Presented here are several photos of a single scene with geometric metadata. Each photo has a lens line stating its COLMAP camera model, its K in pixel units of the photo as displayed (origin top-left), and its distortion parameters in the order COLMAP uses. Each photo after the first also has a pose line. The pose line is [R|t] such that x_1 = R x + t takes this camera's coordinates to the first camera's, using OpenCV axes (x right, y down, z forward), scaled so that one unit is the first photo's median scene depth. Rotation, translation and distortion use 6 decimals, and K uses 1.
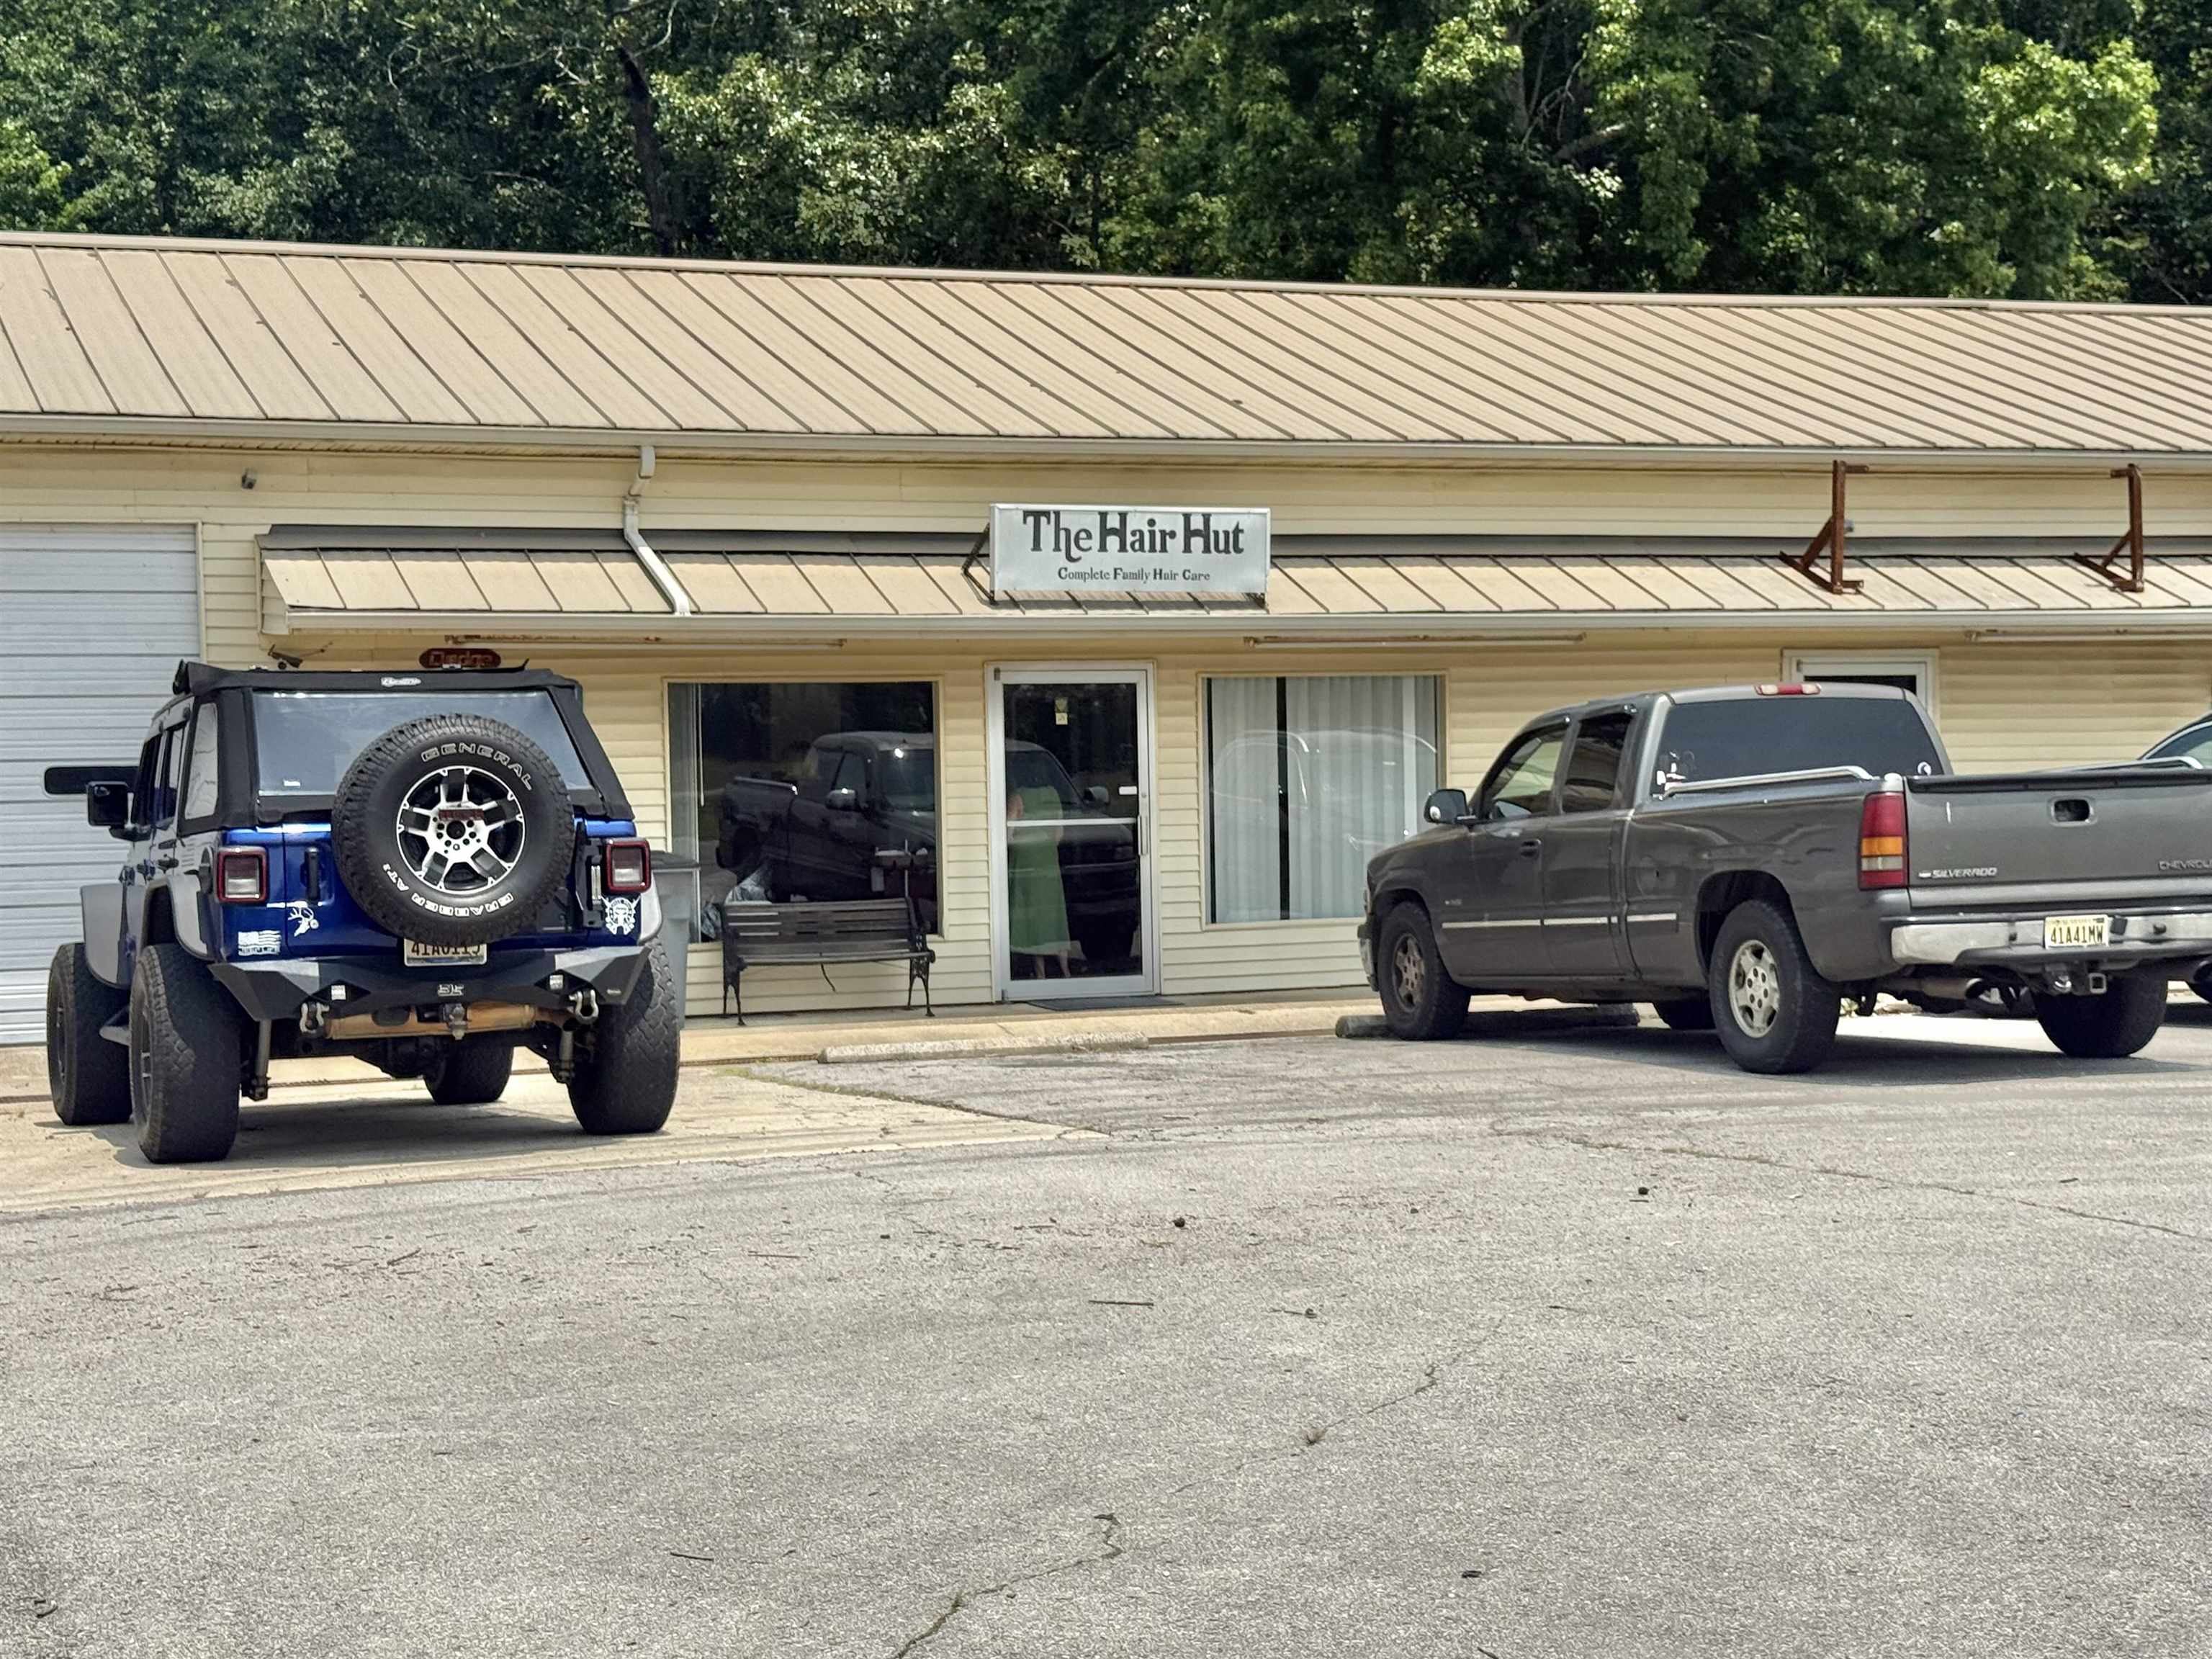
lens RADIAL K [[3523.8, 0, 1106.0], [0, 3523.8, 829.5], [0, 0, 1]] dist [0.160190, -0.243477]
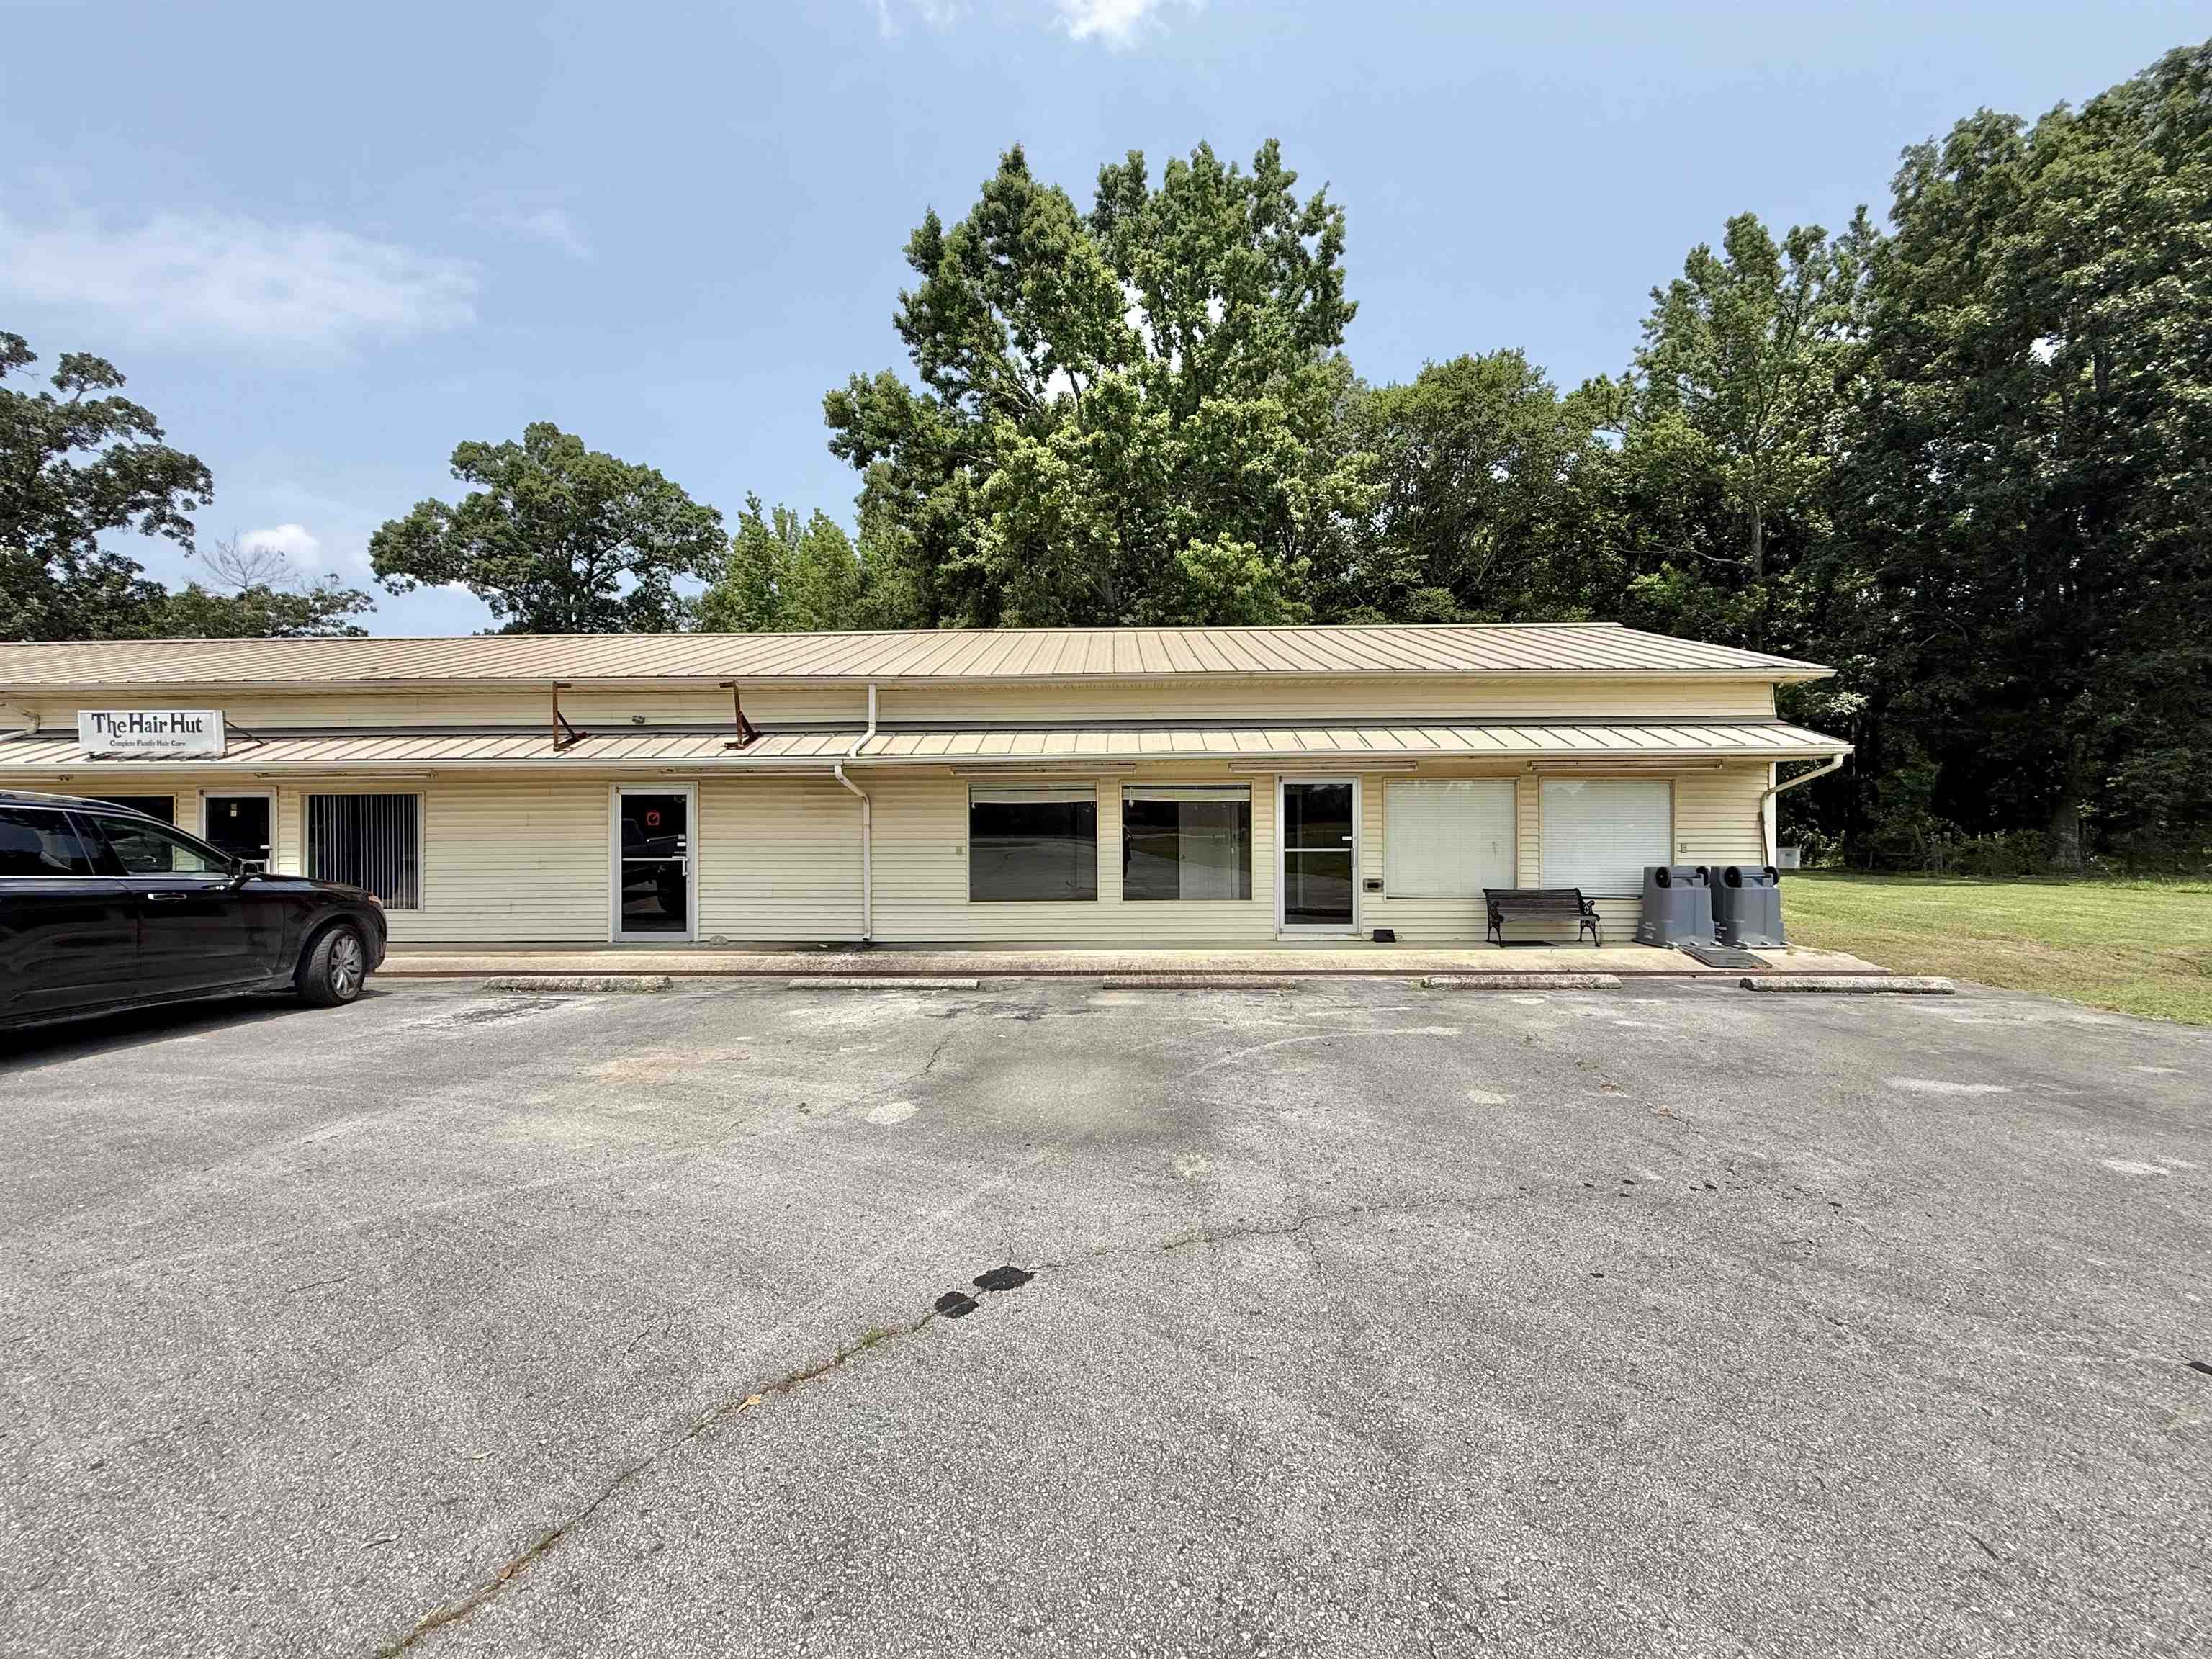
lens RADIAL K [[875.8, 0, 1101.4], [0, 875.8, 830.2], [0, 0, 1]] dist [-0.001364, 0.000127]
pose [[0.921529, 0.011825, -0.388128, 0.722590], [-0.019652, 0.999676, -0.016203, -0.023924], [0.387811, 0.022559, 0.921463, 0.742856]]
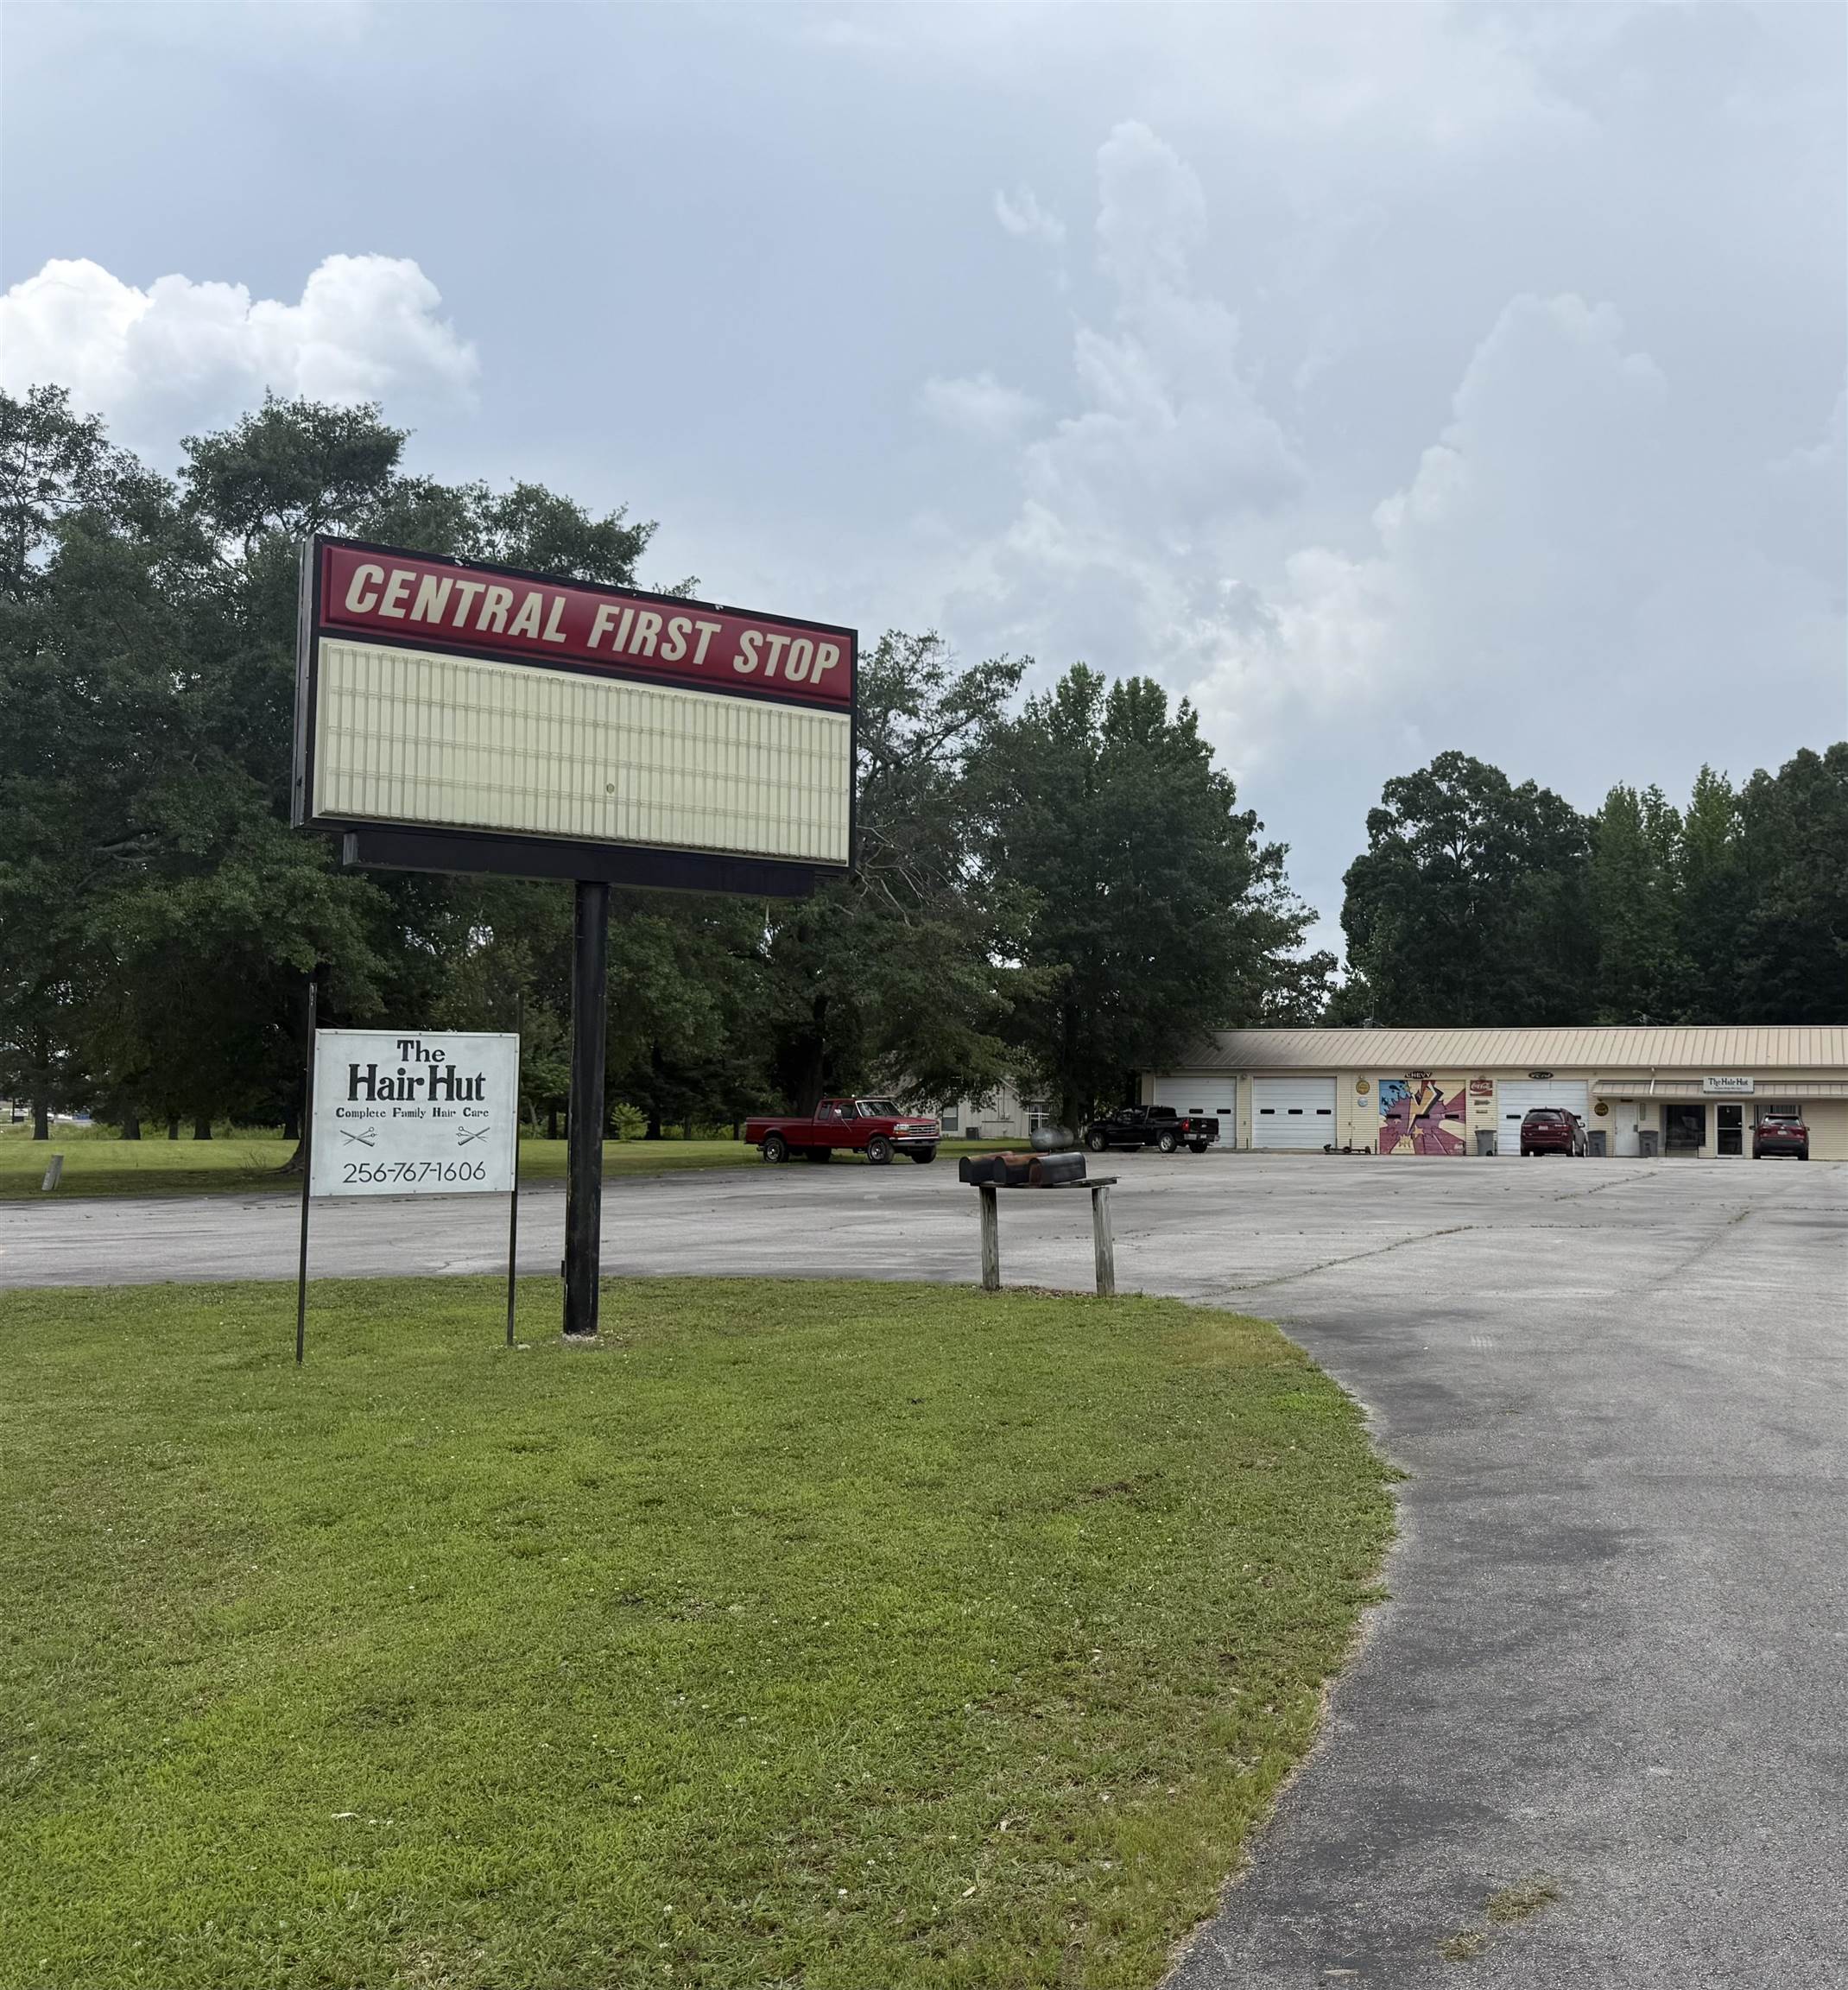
lens RADIAL K [[1934.9, 0, 924.0], [0, 1934.9, 995.0], [0, 0, 1]] dist [-0.171507, 0.009186]
pose [[0.669059, -0.018398, -0.742982, 1.504038], [-0.041869, 0.997173, -0.062396, 0.029394], [0.742029, 0.072855, 0.666397, -2.239554]]
